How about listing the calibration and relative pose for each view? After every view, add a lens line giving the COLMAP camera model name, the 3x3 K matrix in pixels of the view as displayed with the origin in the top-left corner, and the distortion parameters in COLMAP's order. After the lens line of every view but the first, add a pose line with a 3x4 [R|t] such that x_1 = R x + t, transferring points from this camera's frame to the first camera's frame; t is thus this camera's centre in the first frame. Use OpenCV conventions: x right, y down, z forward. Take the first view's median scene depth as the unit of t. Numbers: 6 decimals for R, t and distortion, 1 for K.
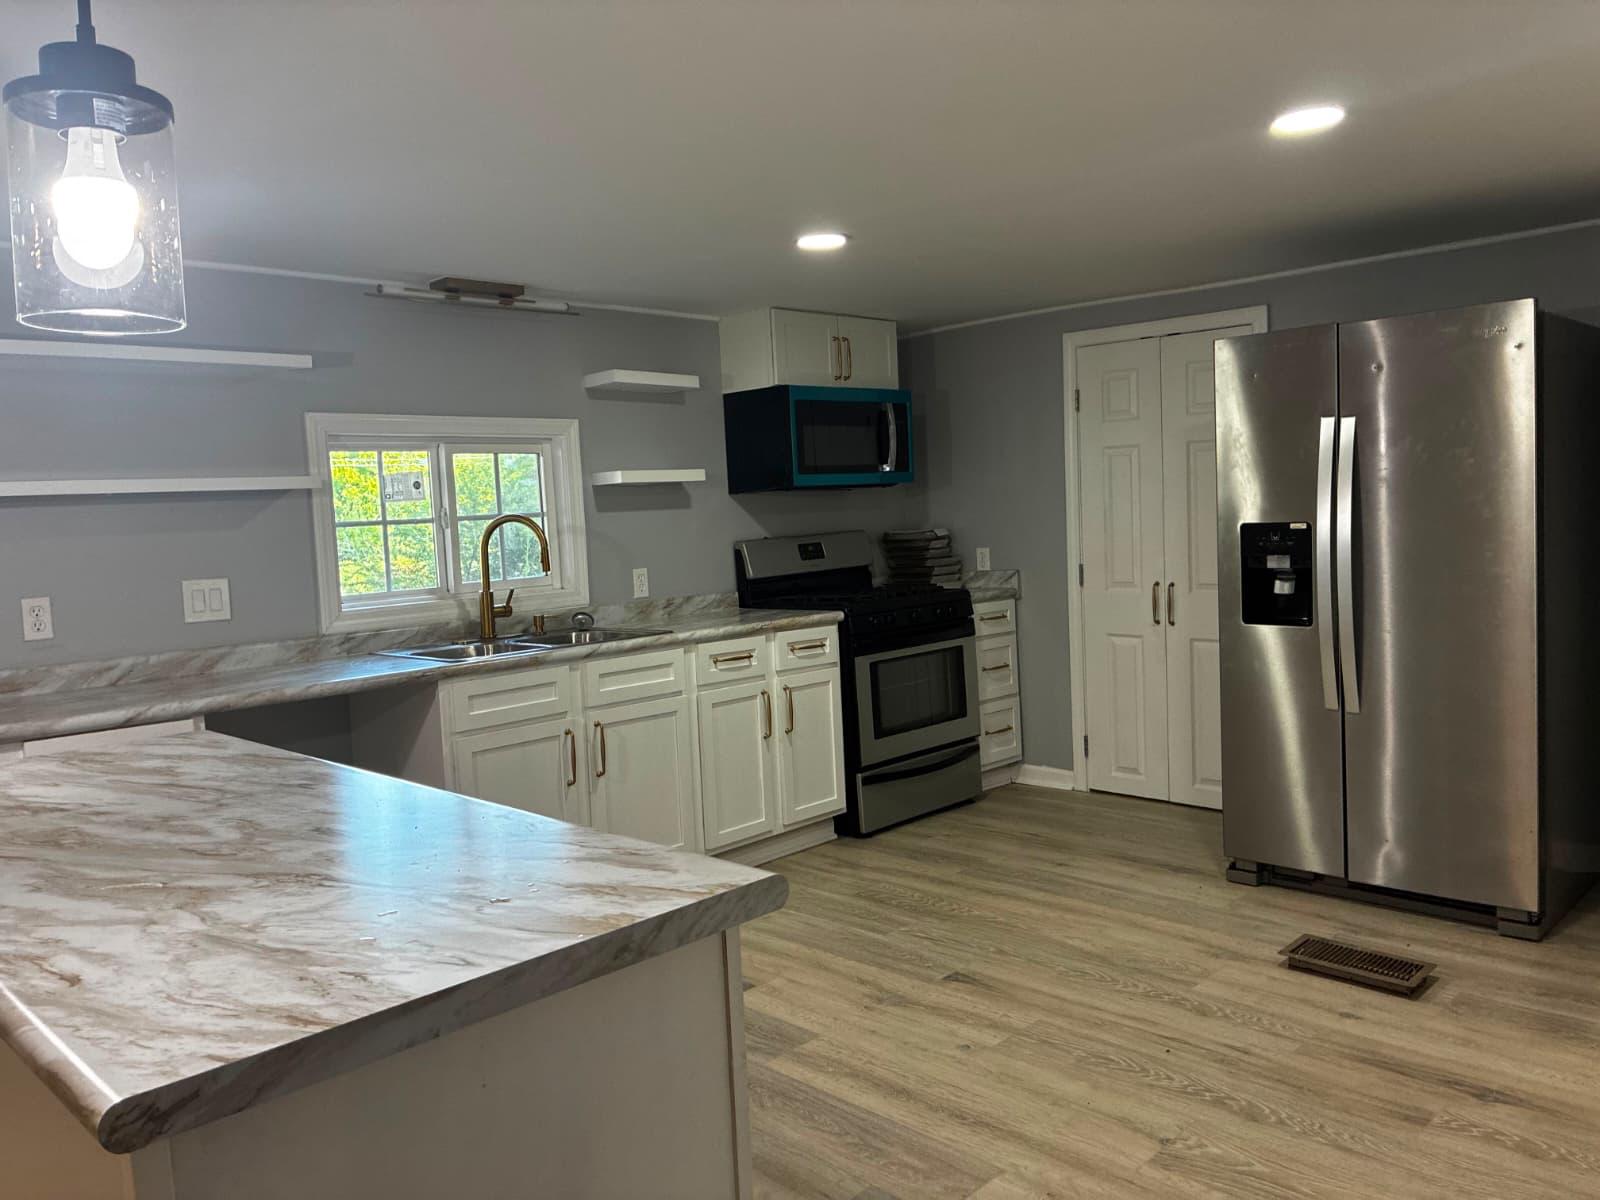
lens RADIAL K [[1218.0, 0, 803.6], [0, 1218.0, 594.3], [0, 0, 1]] dist [0.044829, -0.049691]
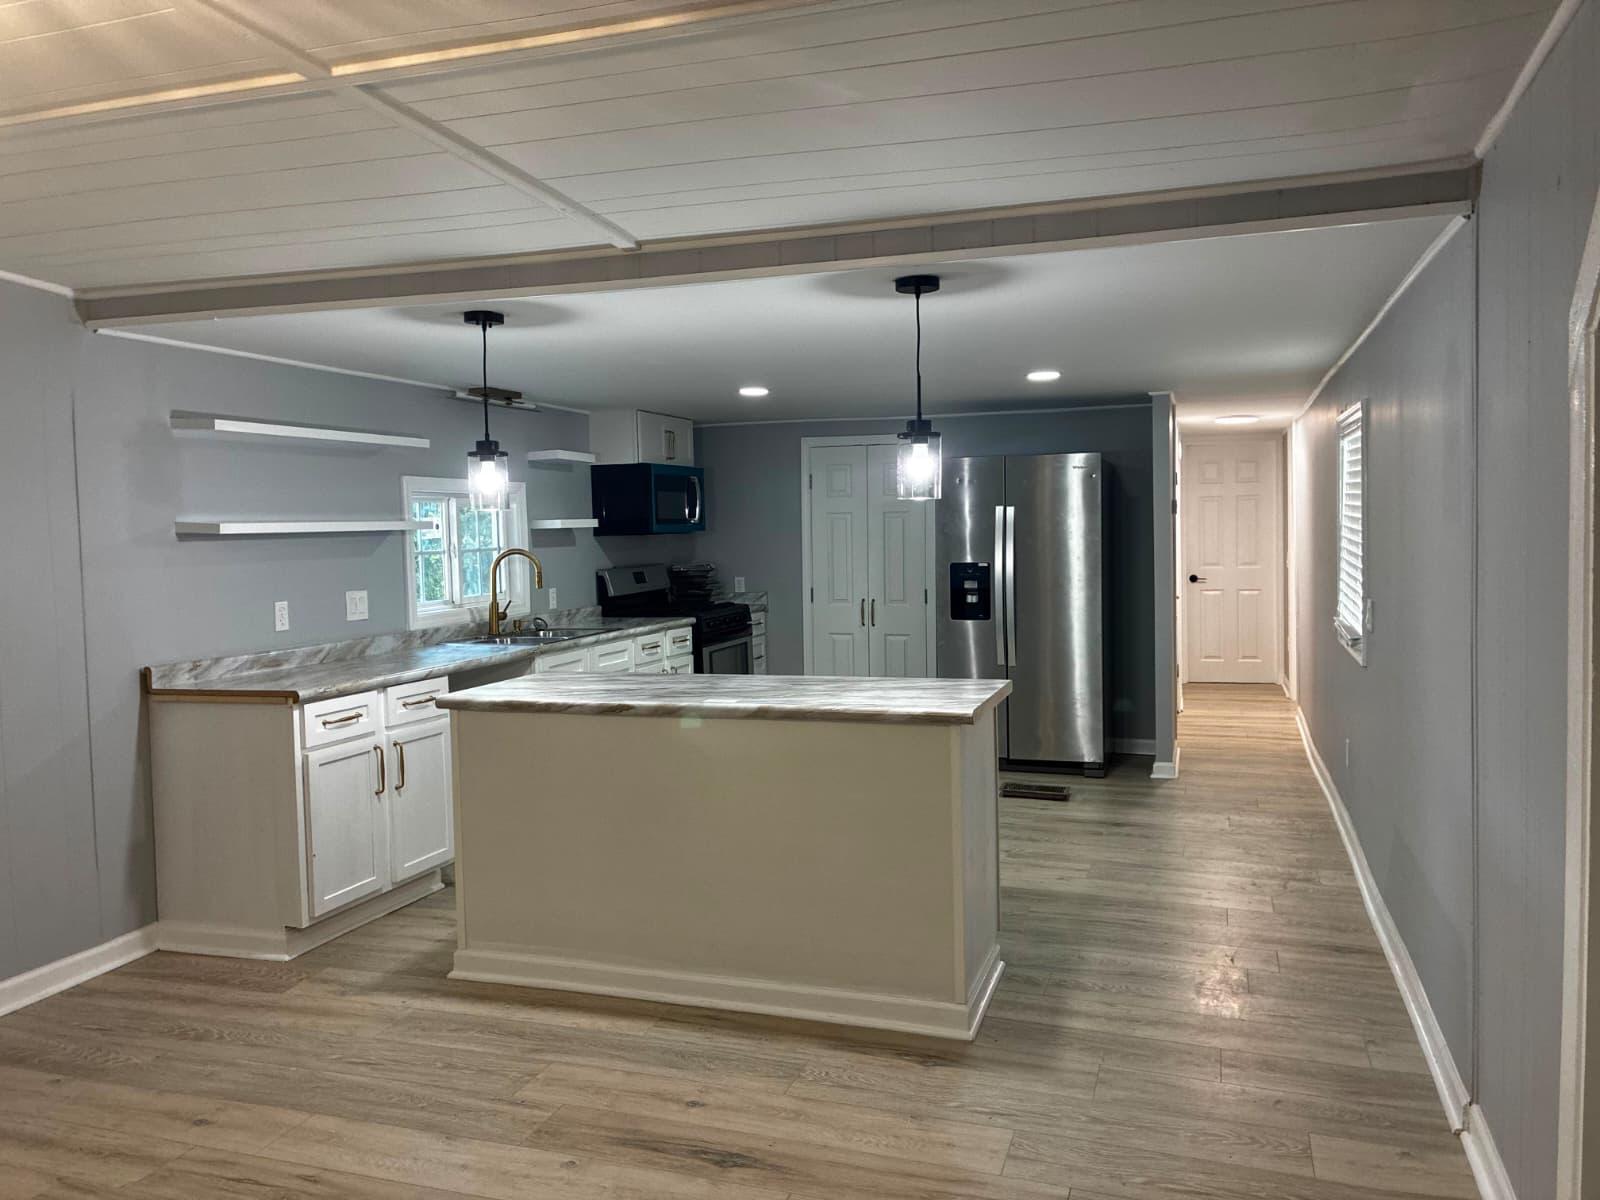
lens RADIAL K [[1218.0, 0, 798.5], [0, 1218.0, 593.5], [0, 0, 1]] dist [0.044829, -0.049691]
pose [[0.899258, 0.003891, 0.437401, -0.572686], [0.009804, 0.999530, -0.029048, 0.033219], [-0.437308, 0.030410, 0.898797, -0.453751]]
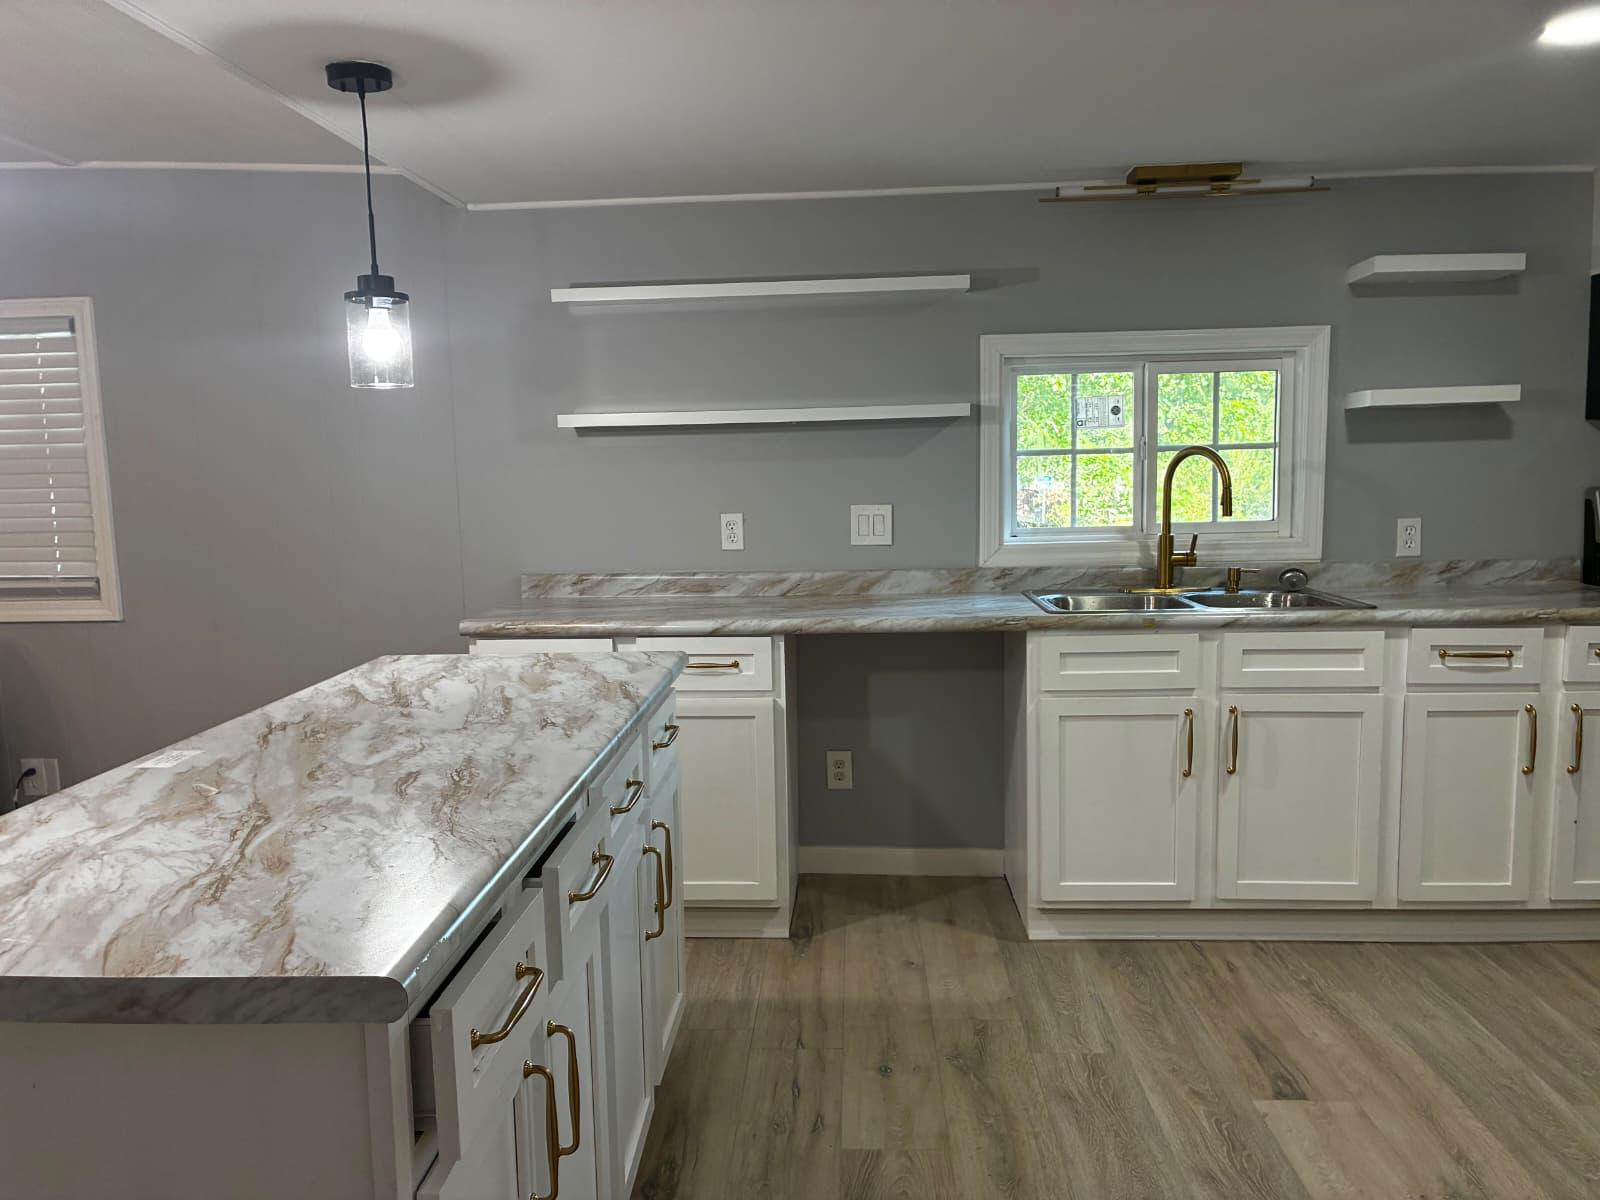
lens RADIAL K [[1218.0, 0, 771.1], [0, 1218.0, 616.8], [0, 0, 1]] dist [0.044829, -0.049691]
pose [[0.661175, 0.126949, -0.739413, 0.206635], [-0.061904, 0.991450, 0.114867, -0.027542], [0.747673, -0.030175, 0.663381, 0.216781]]
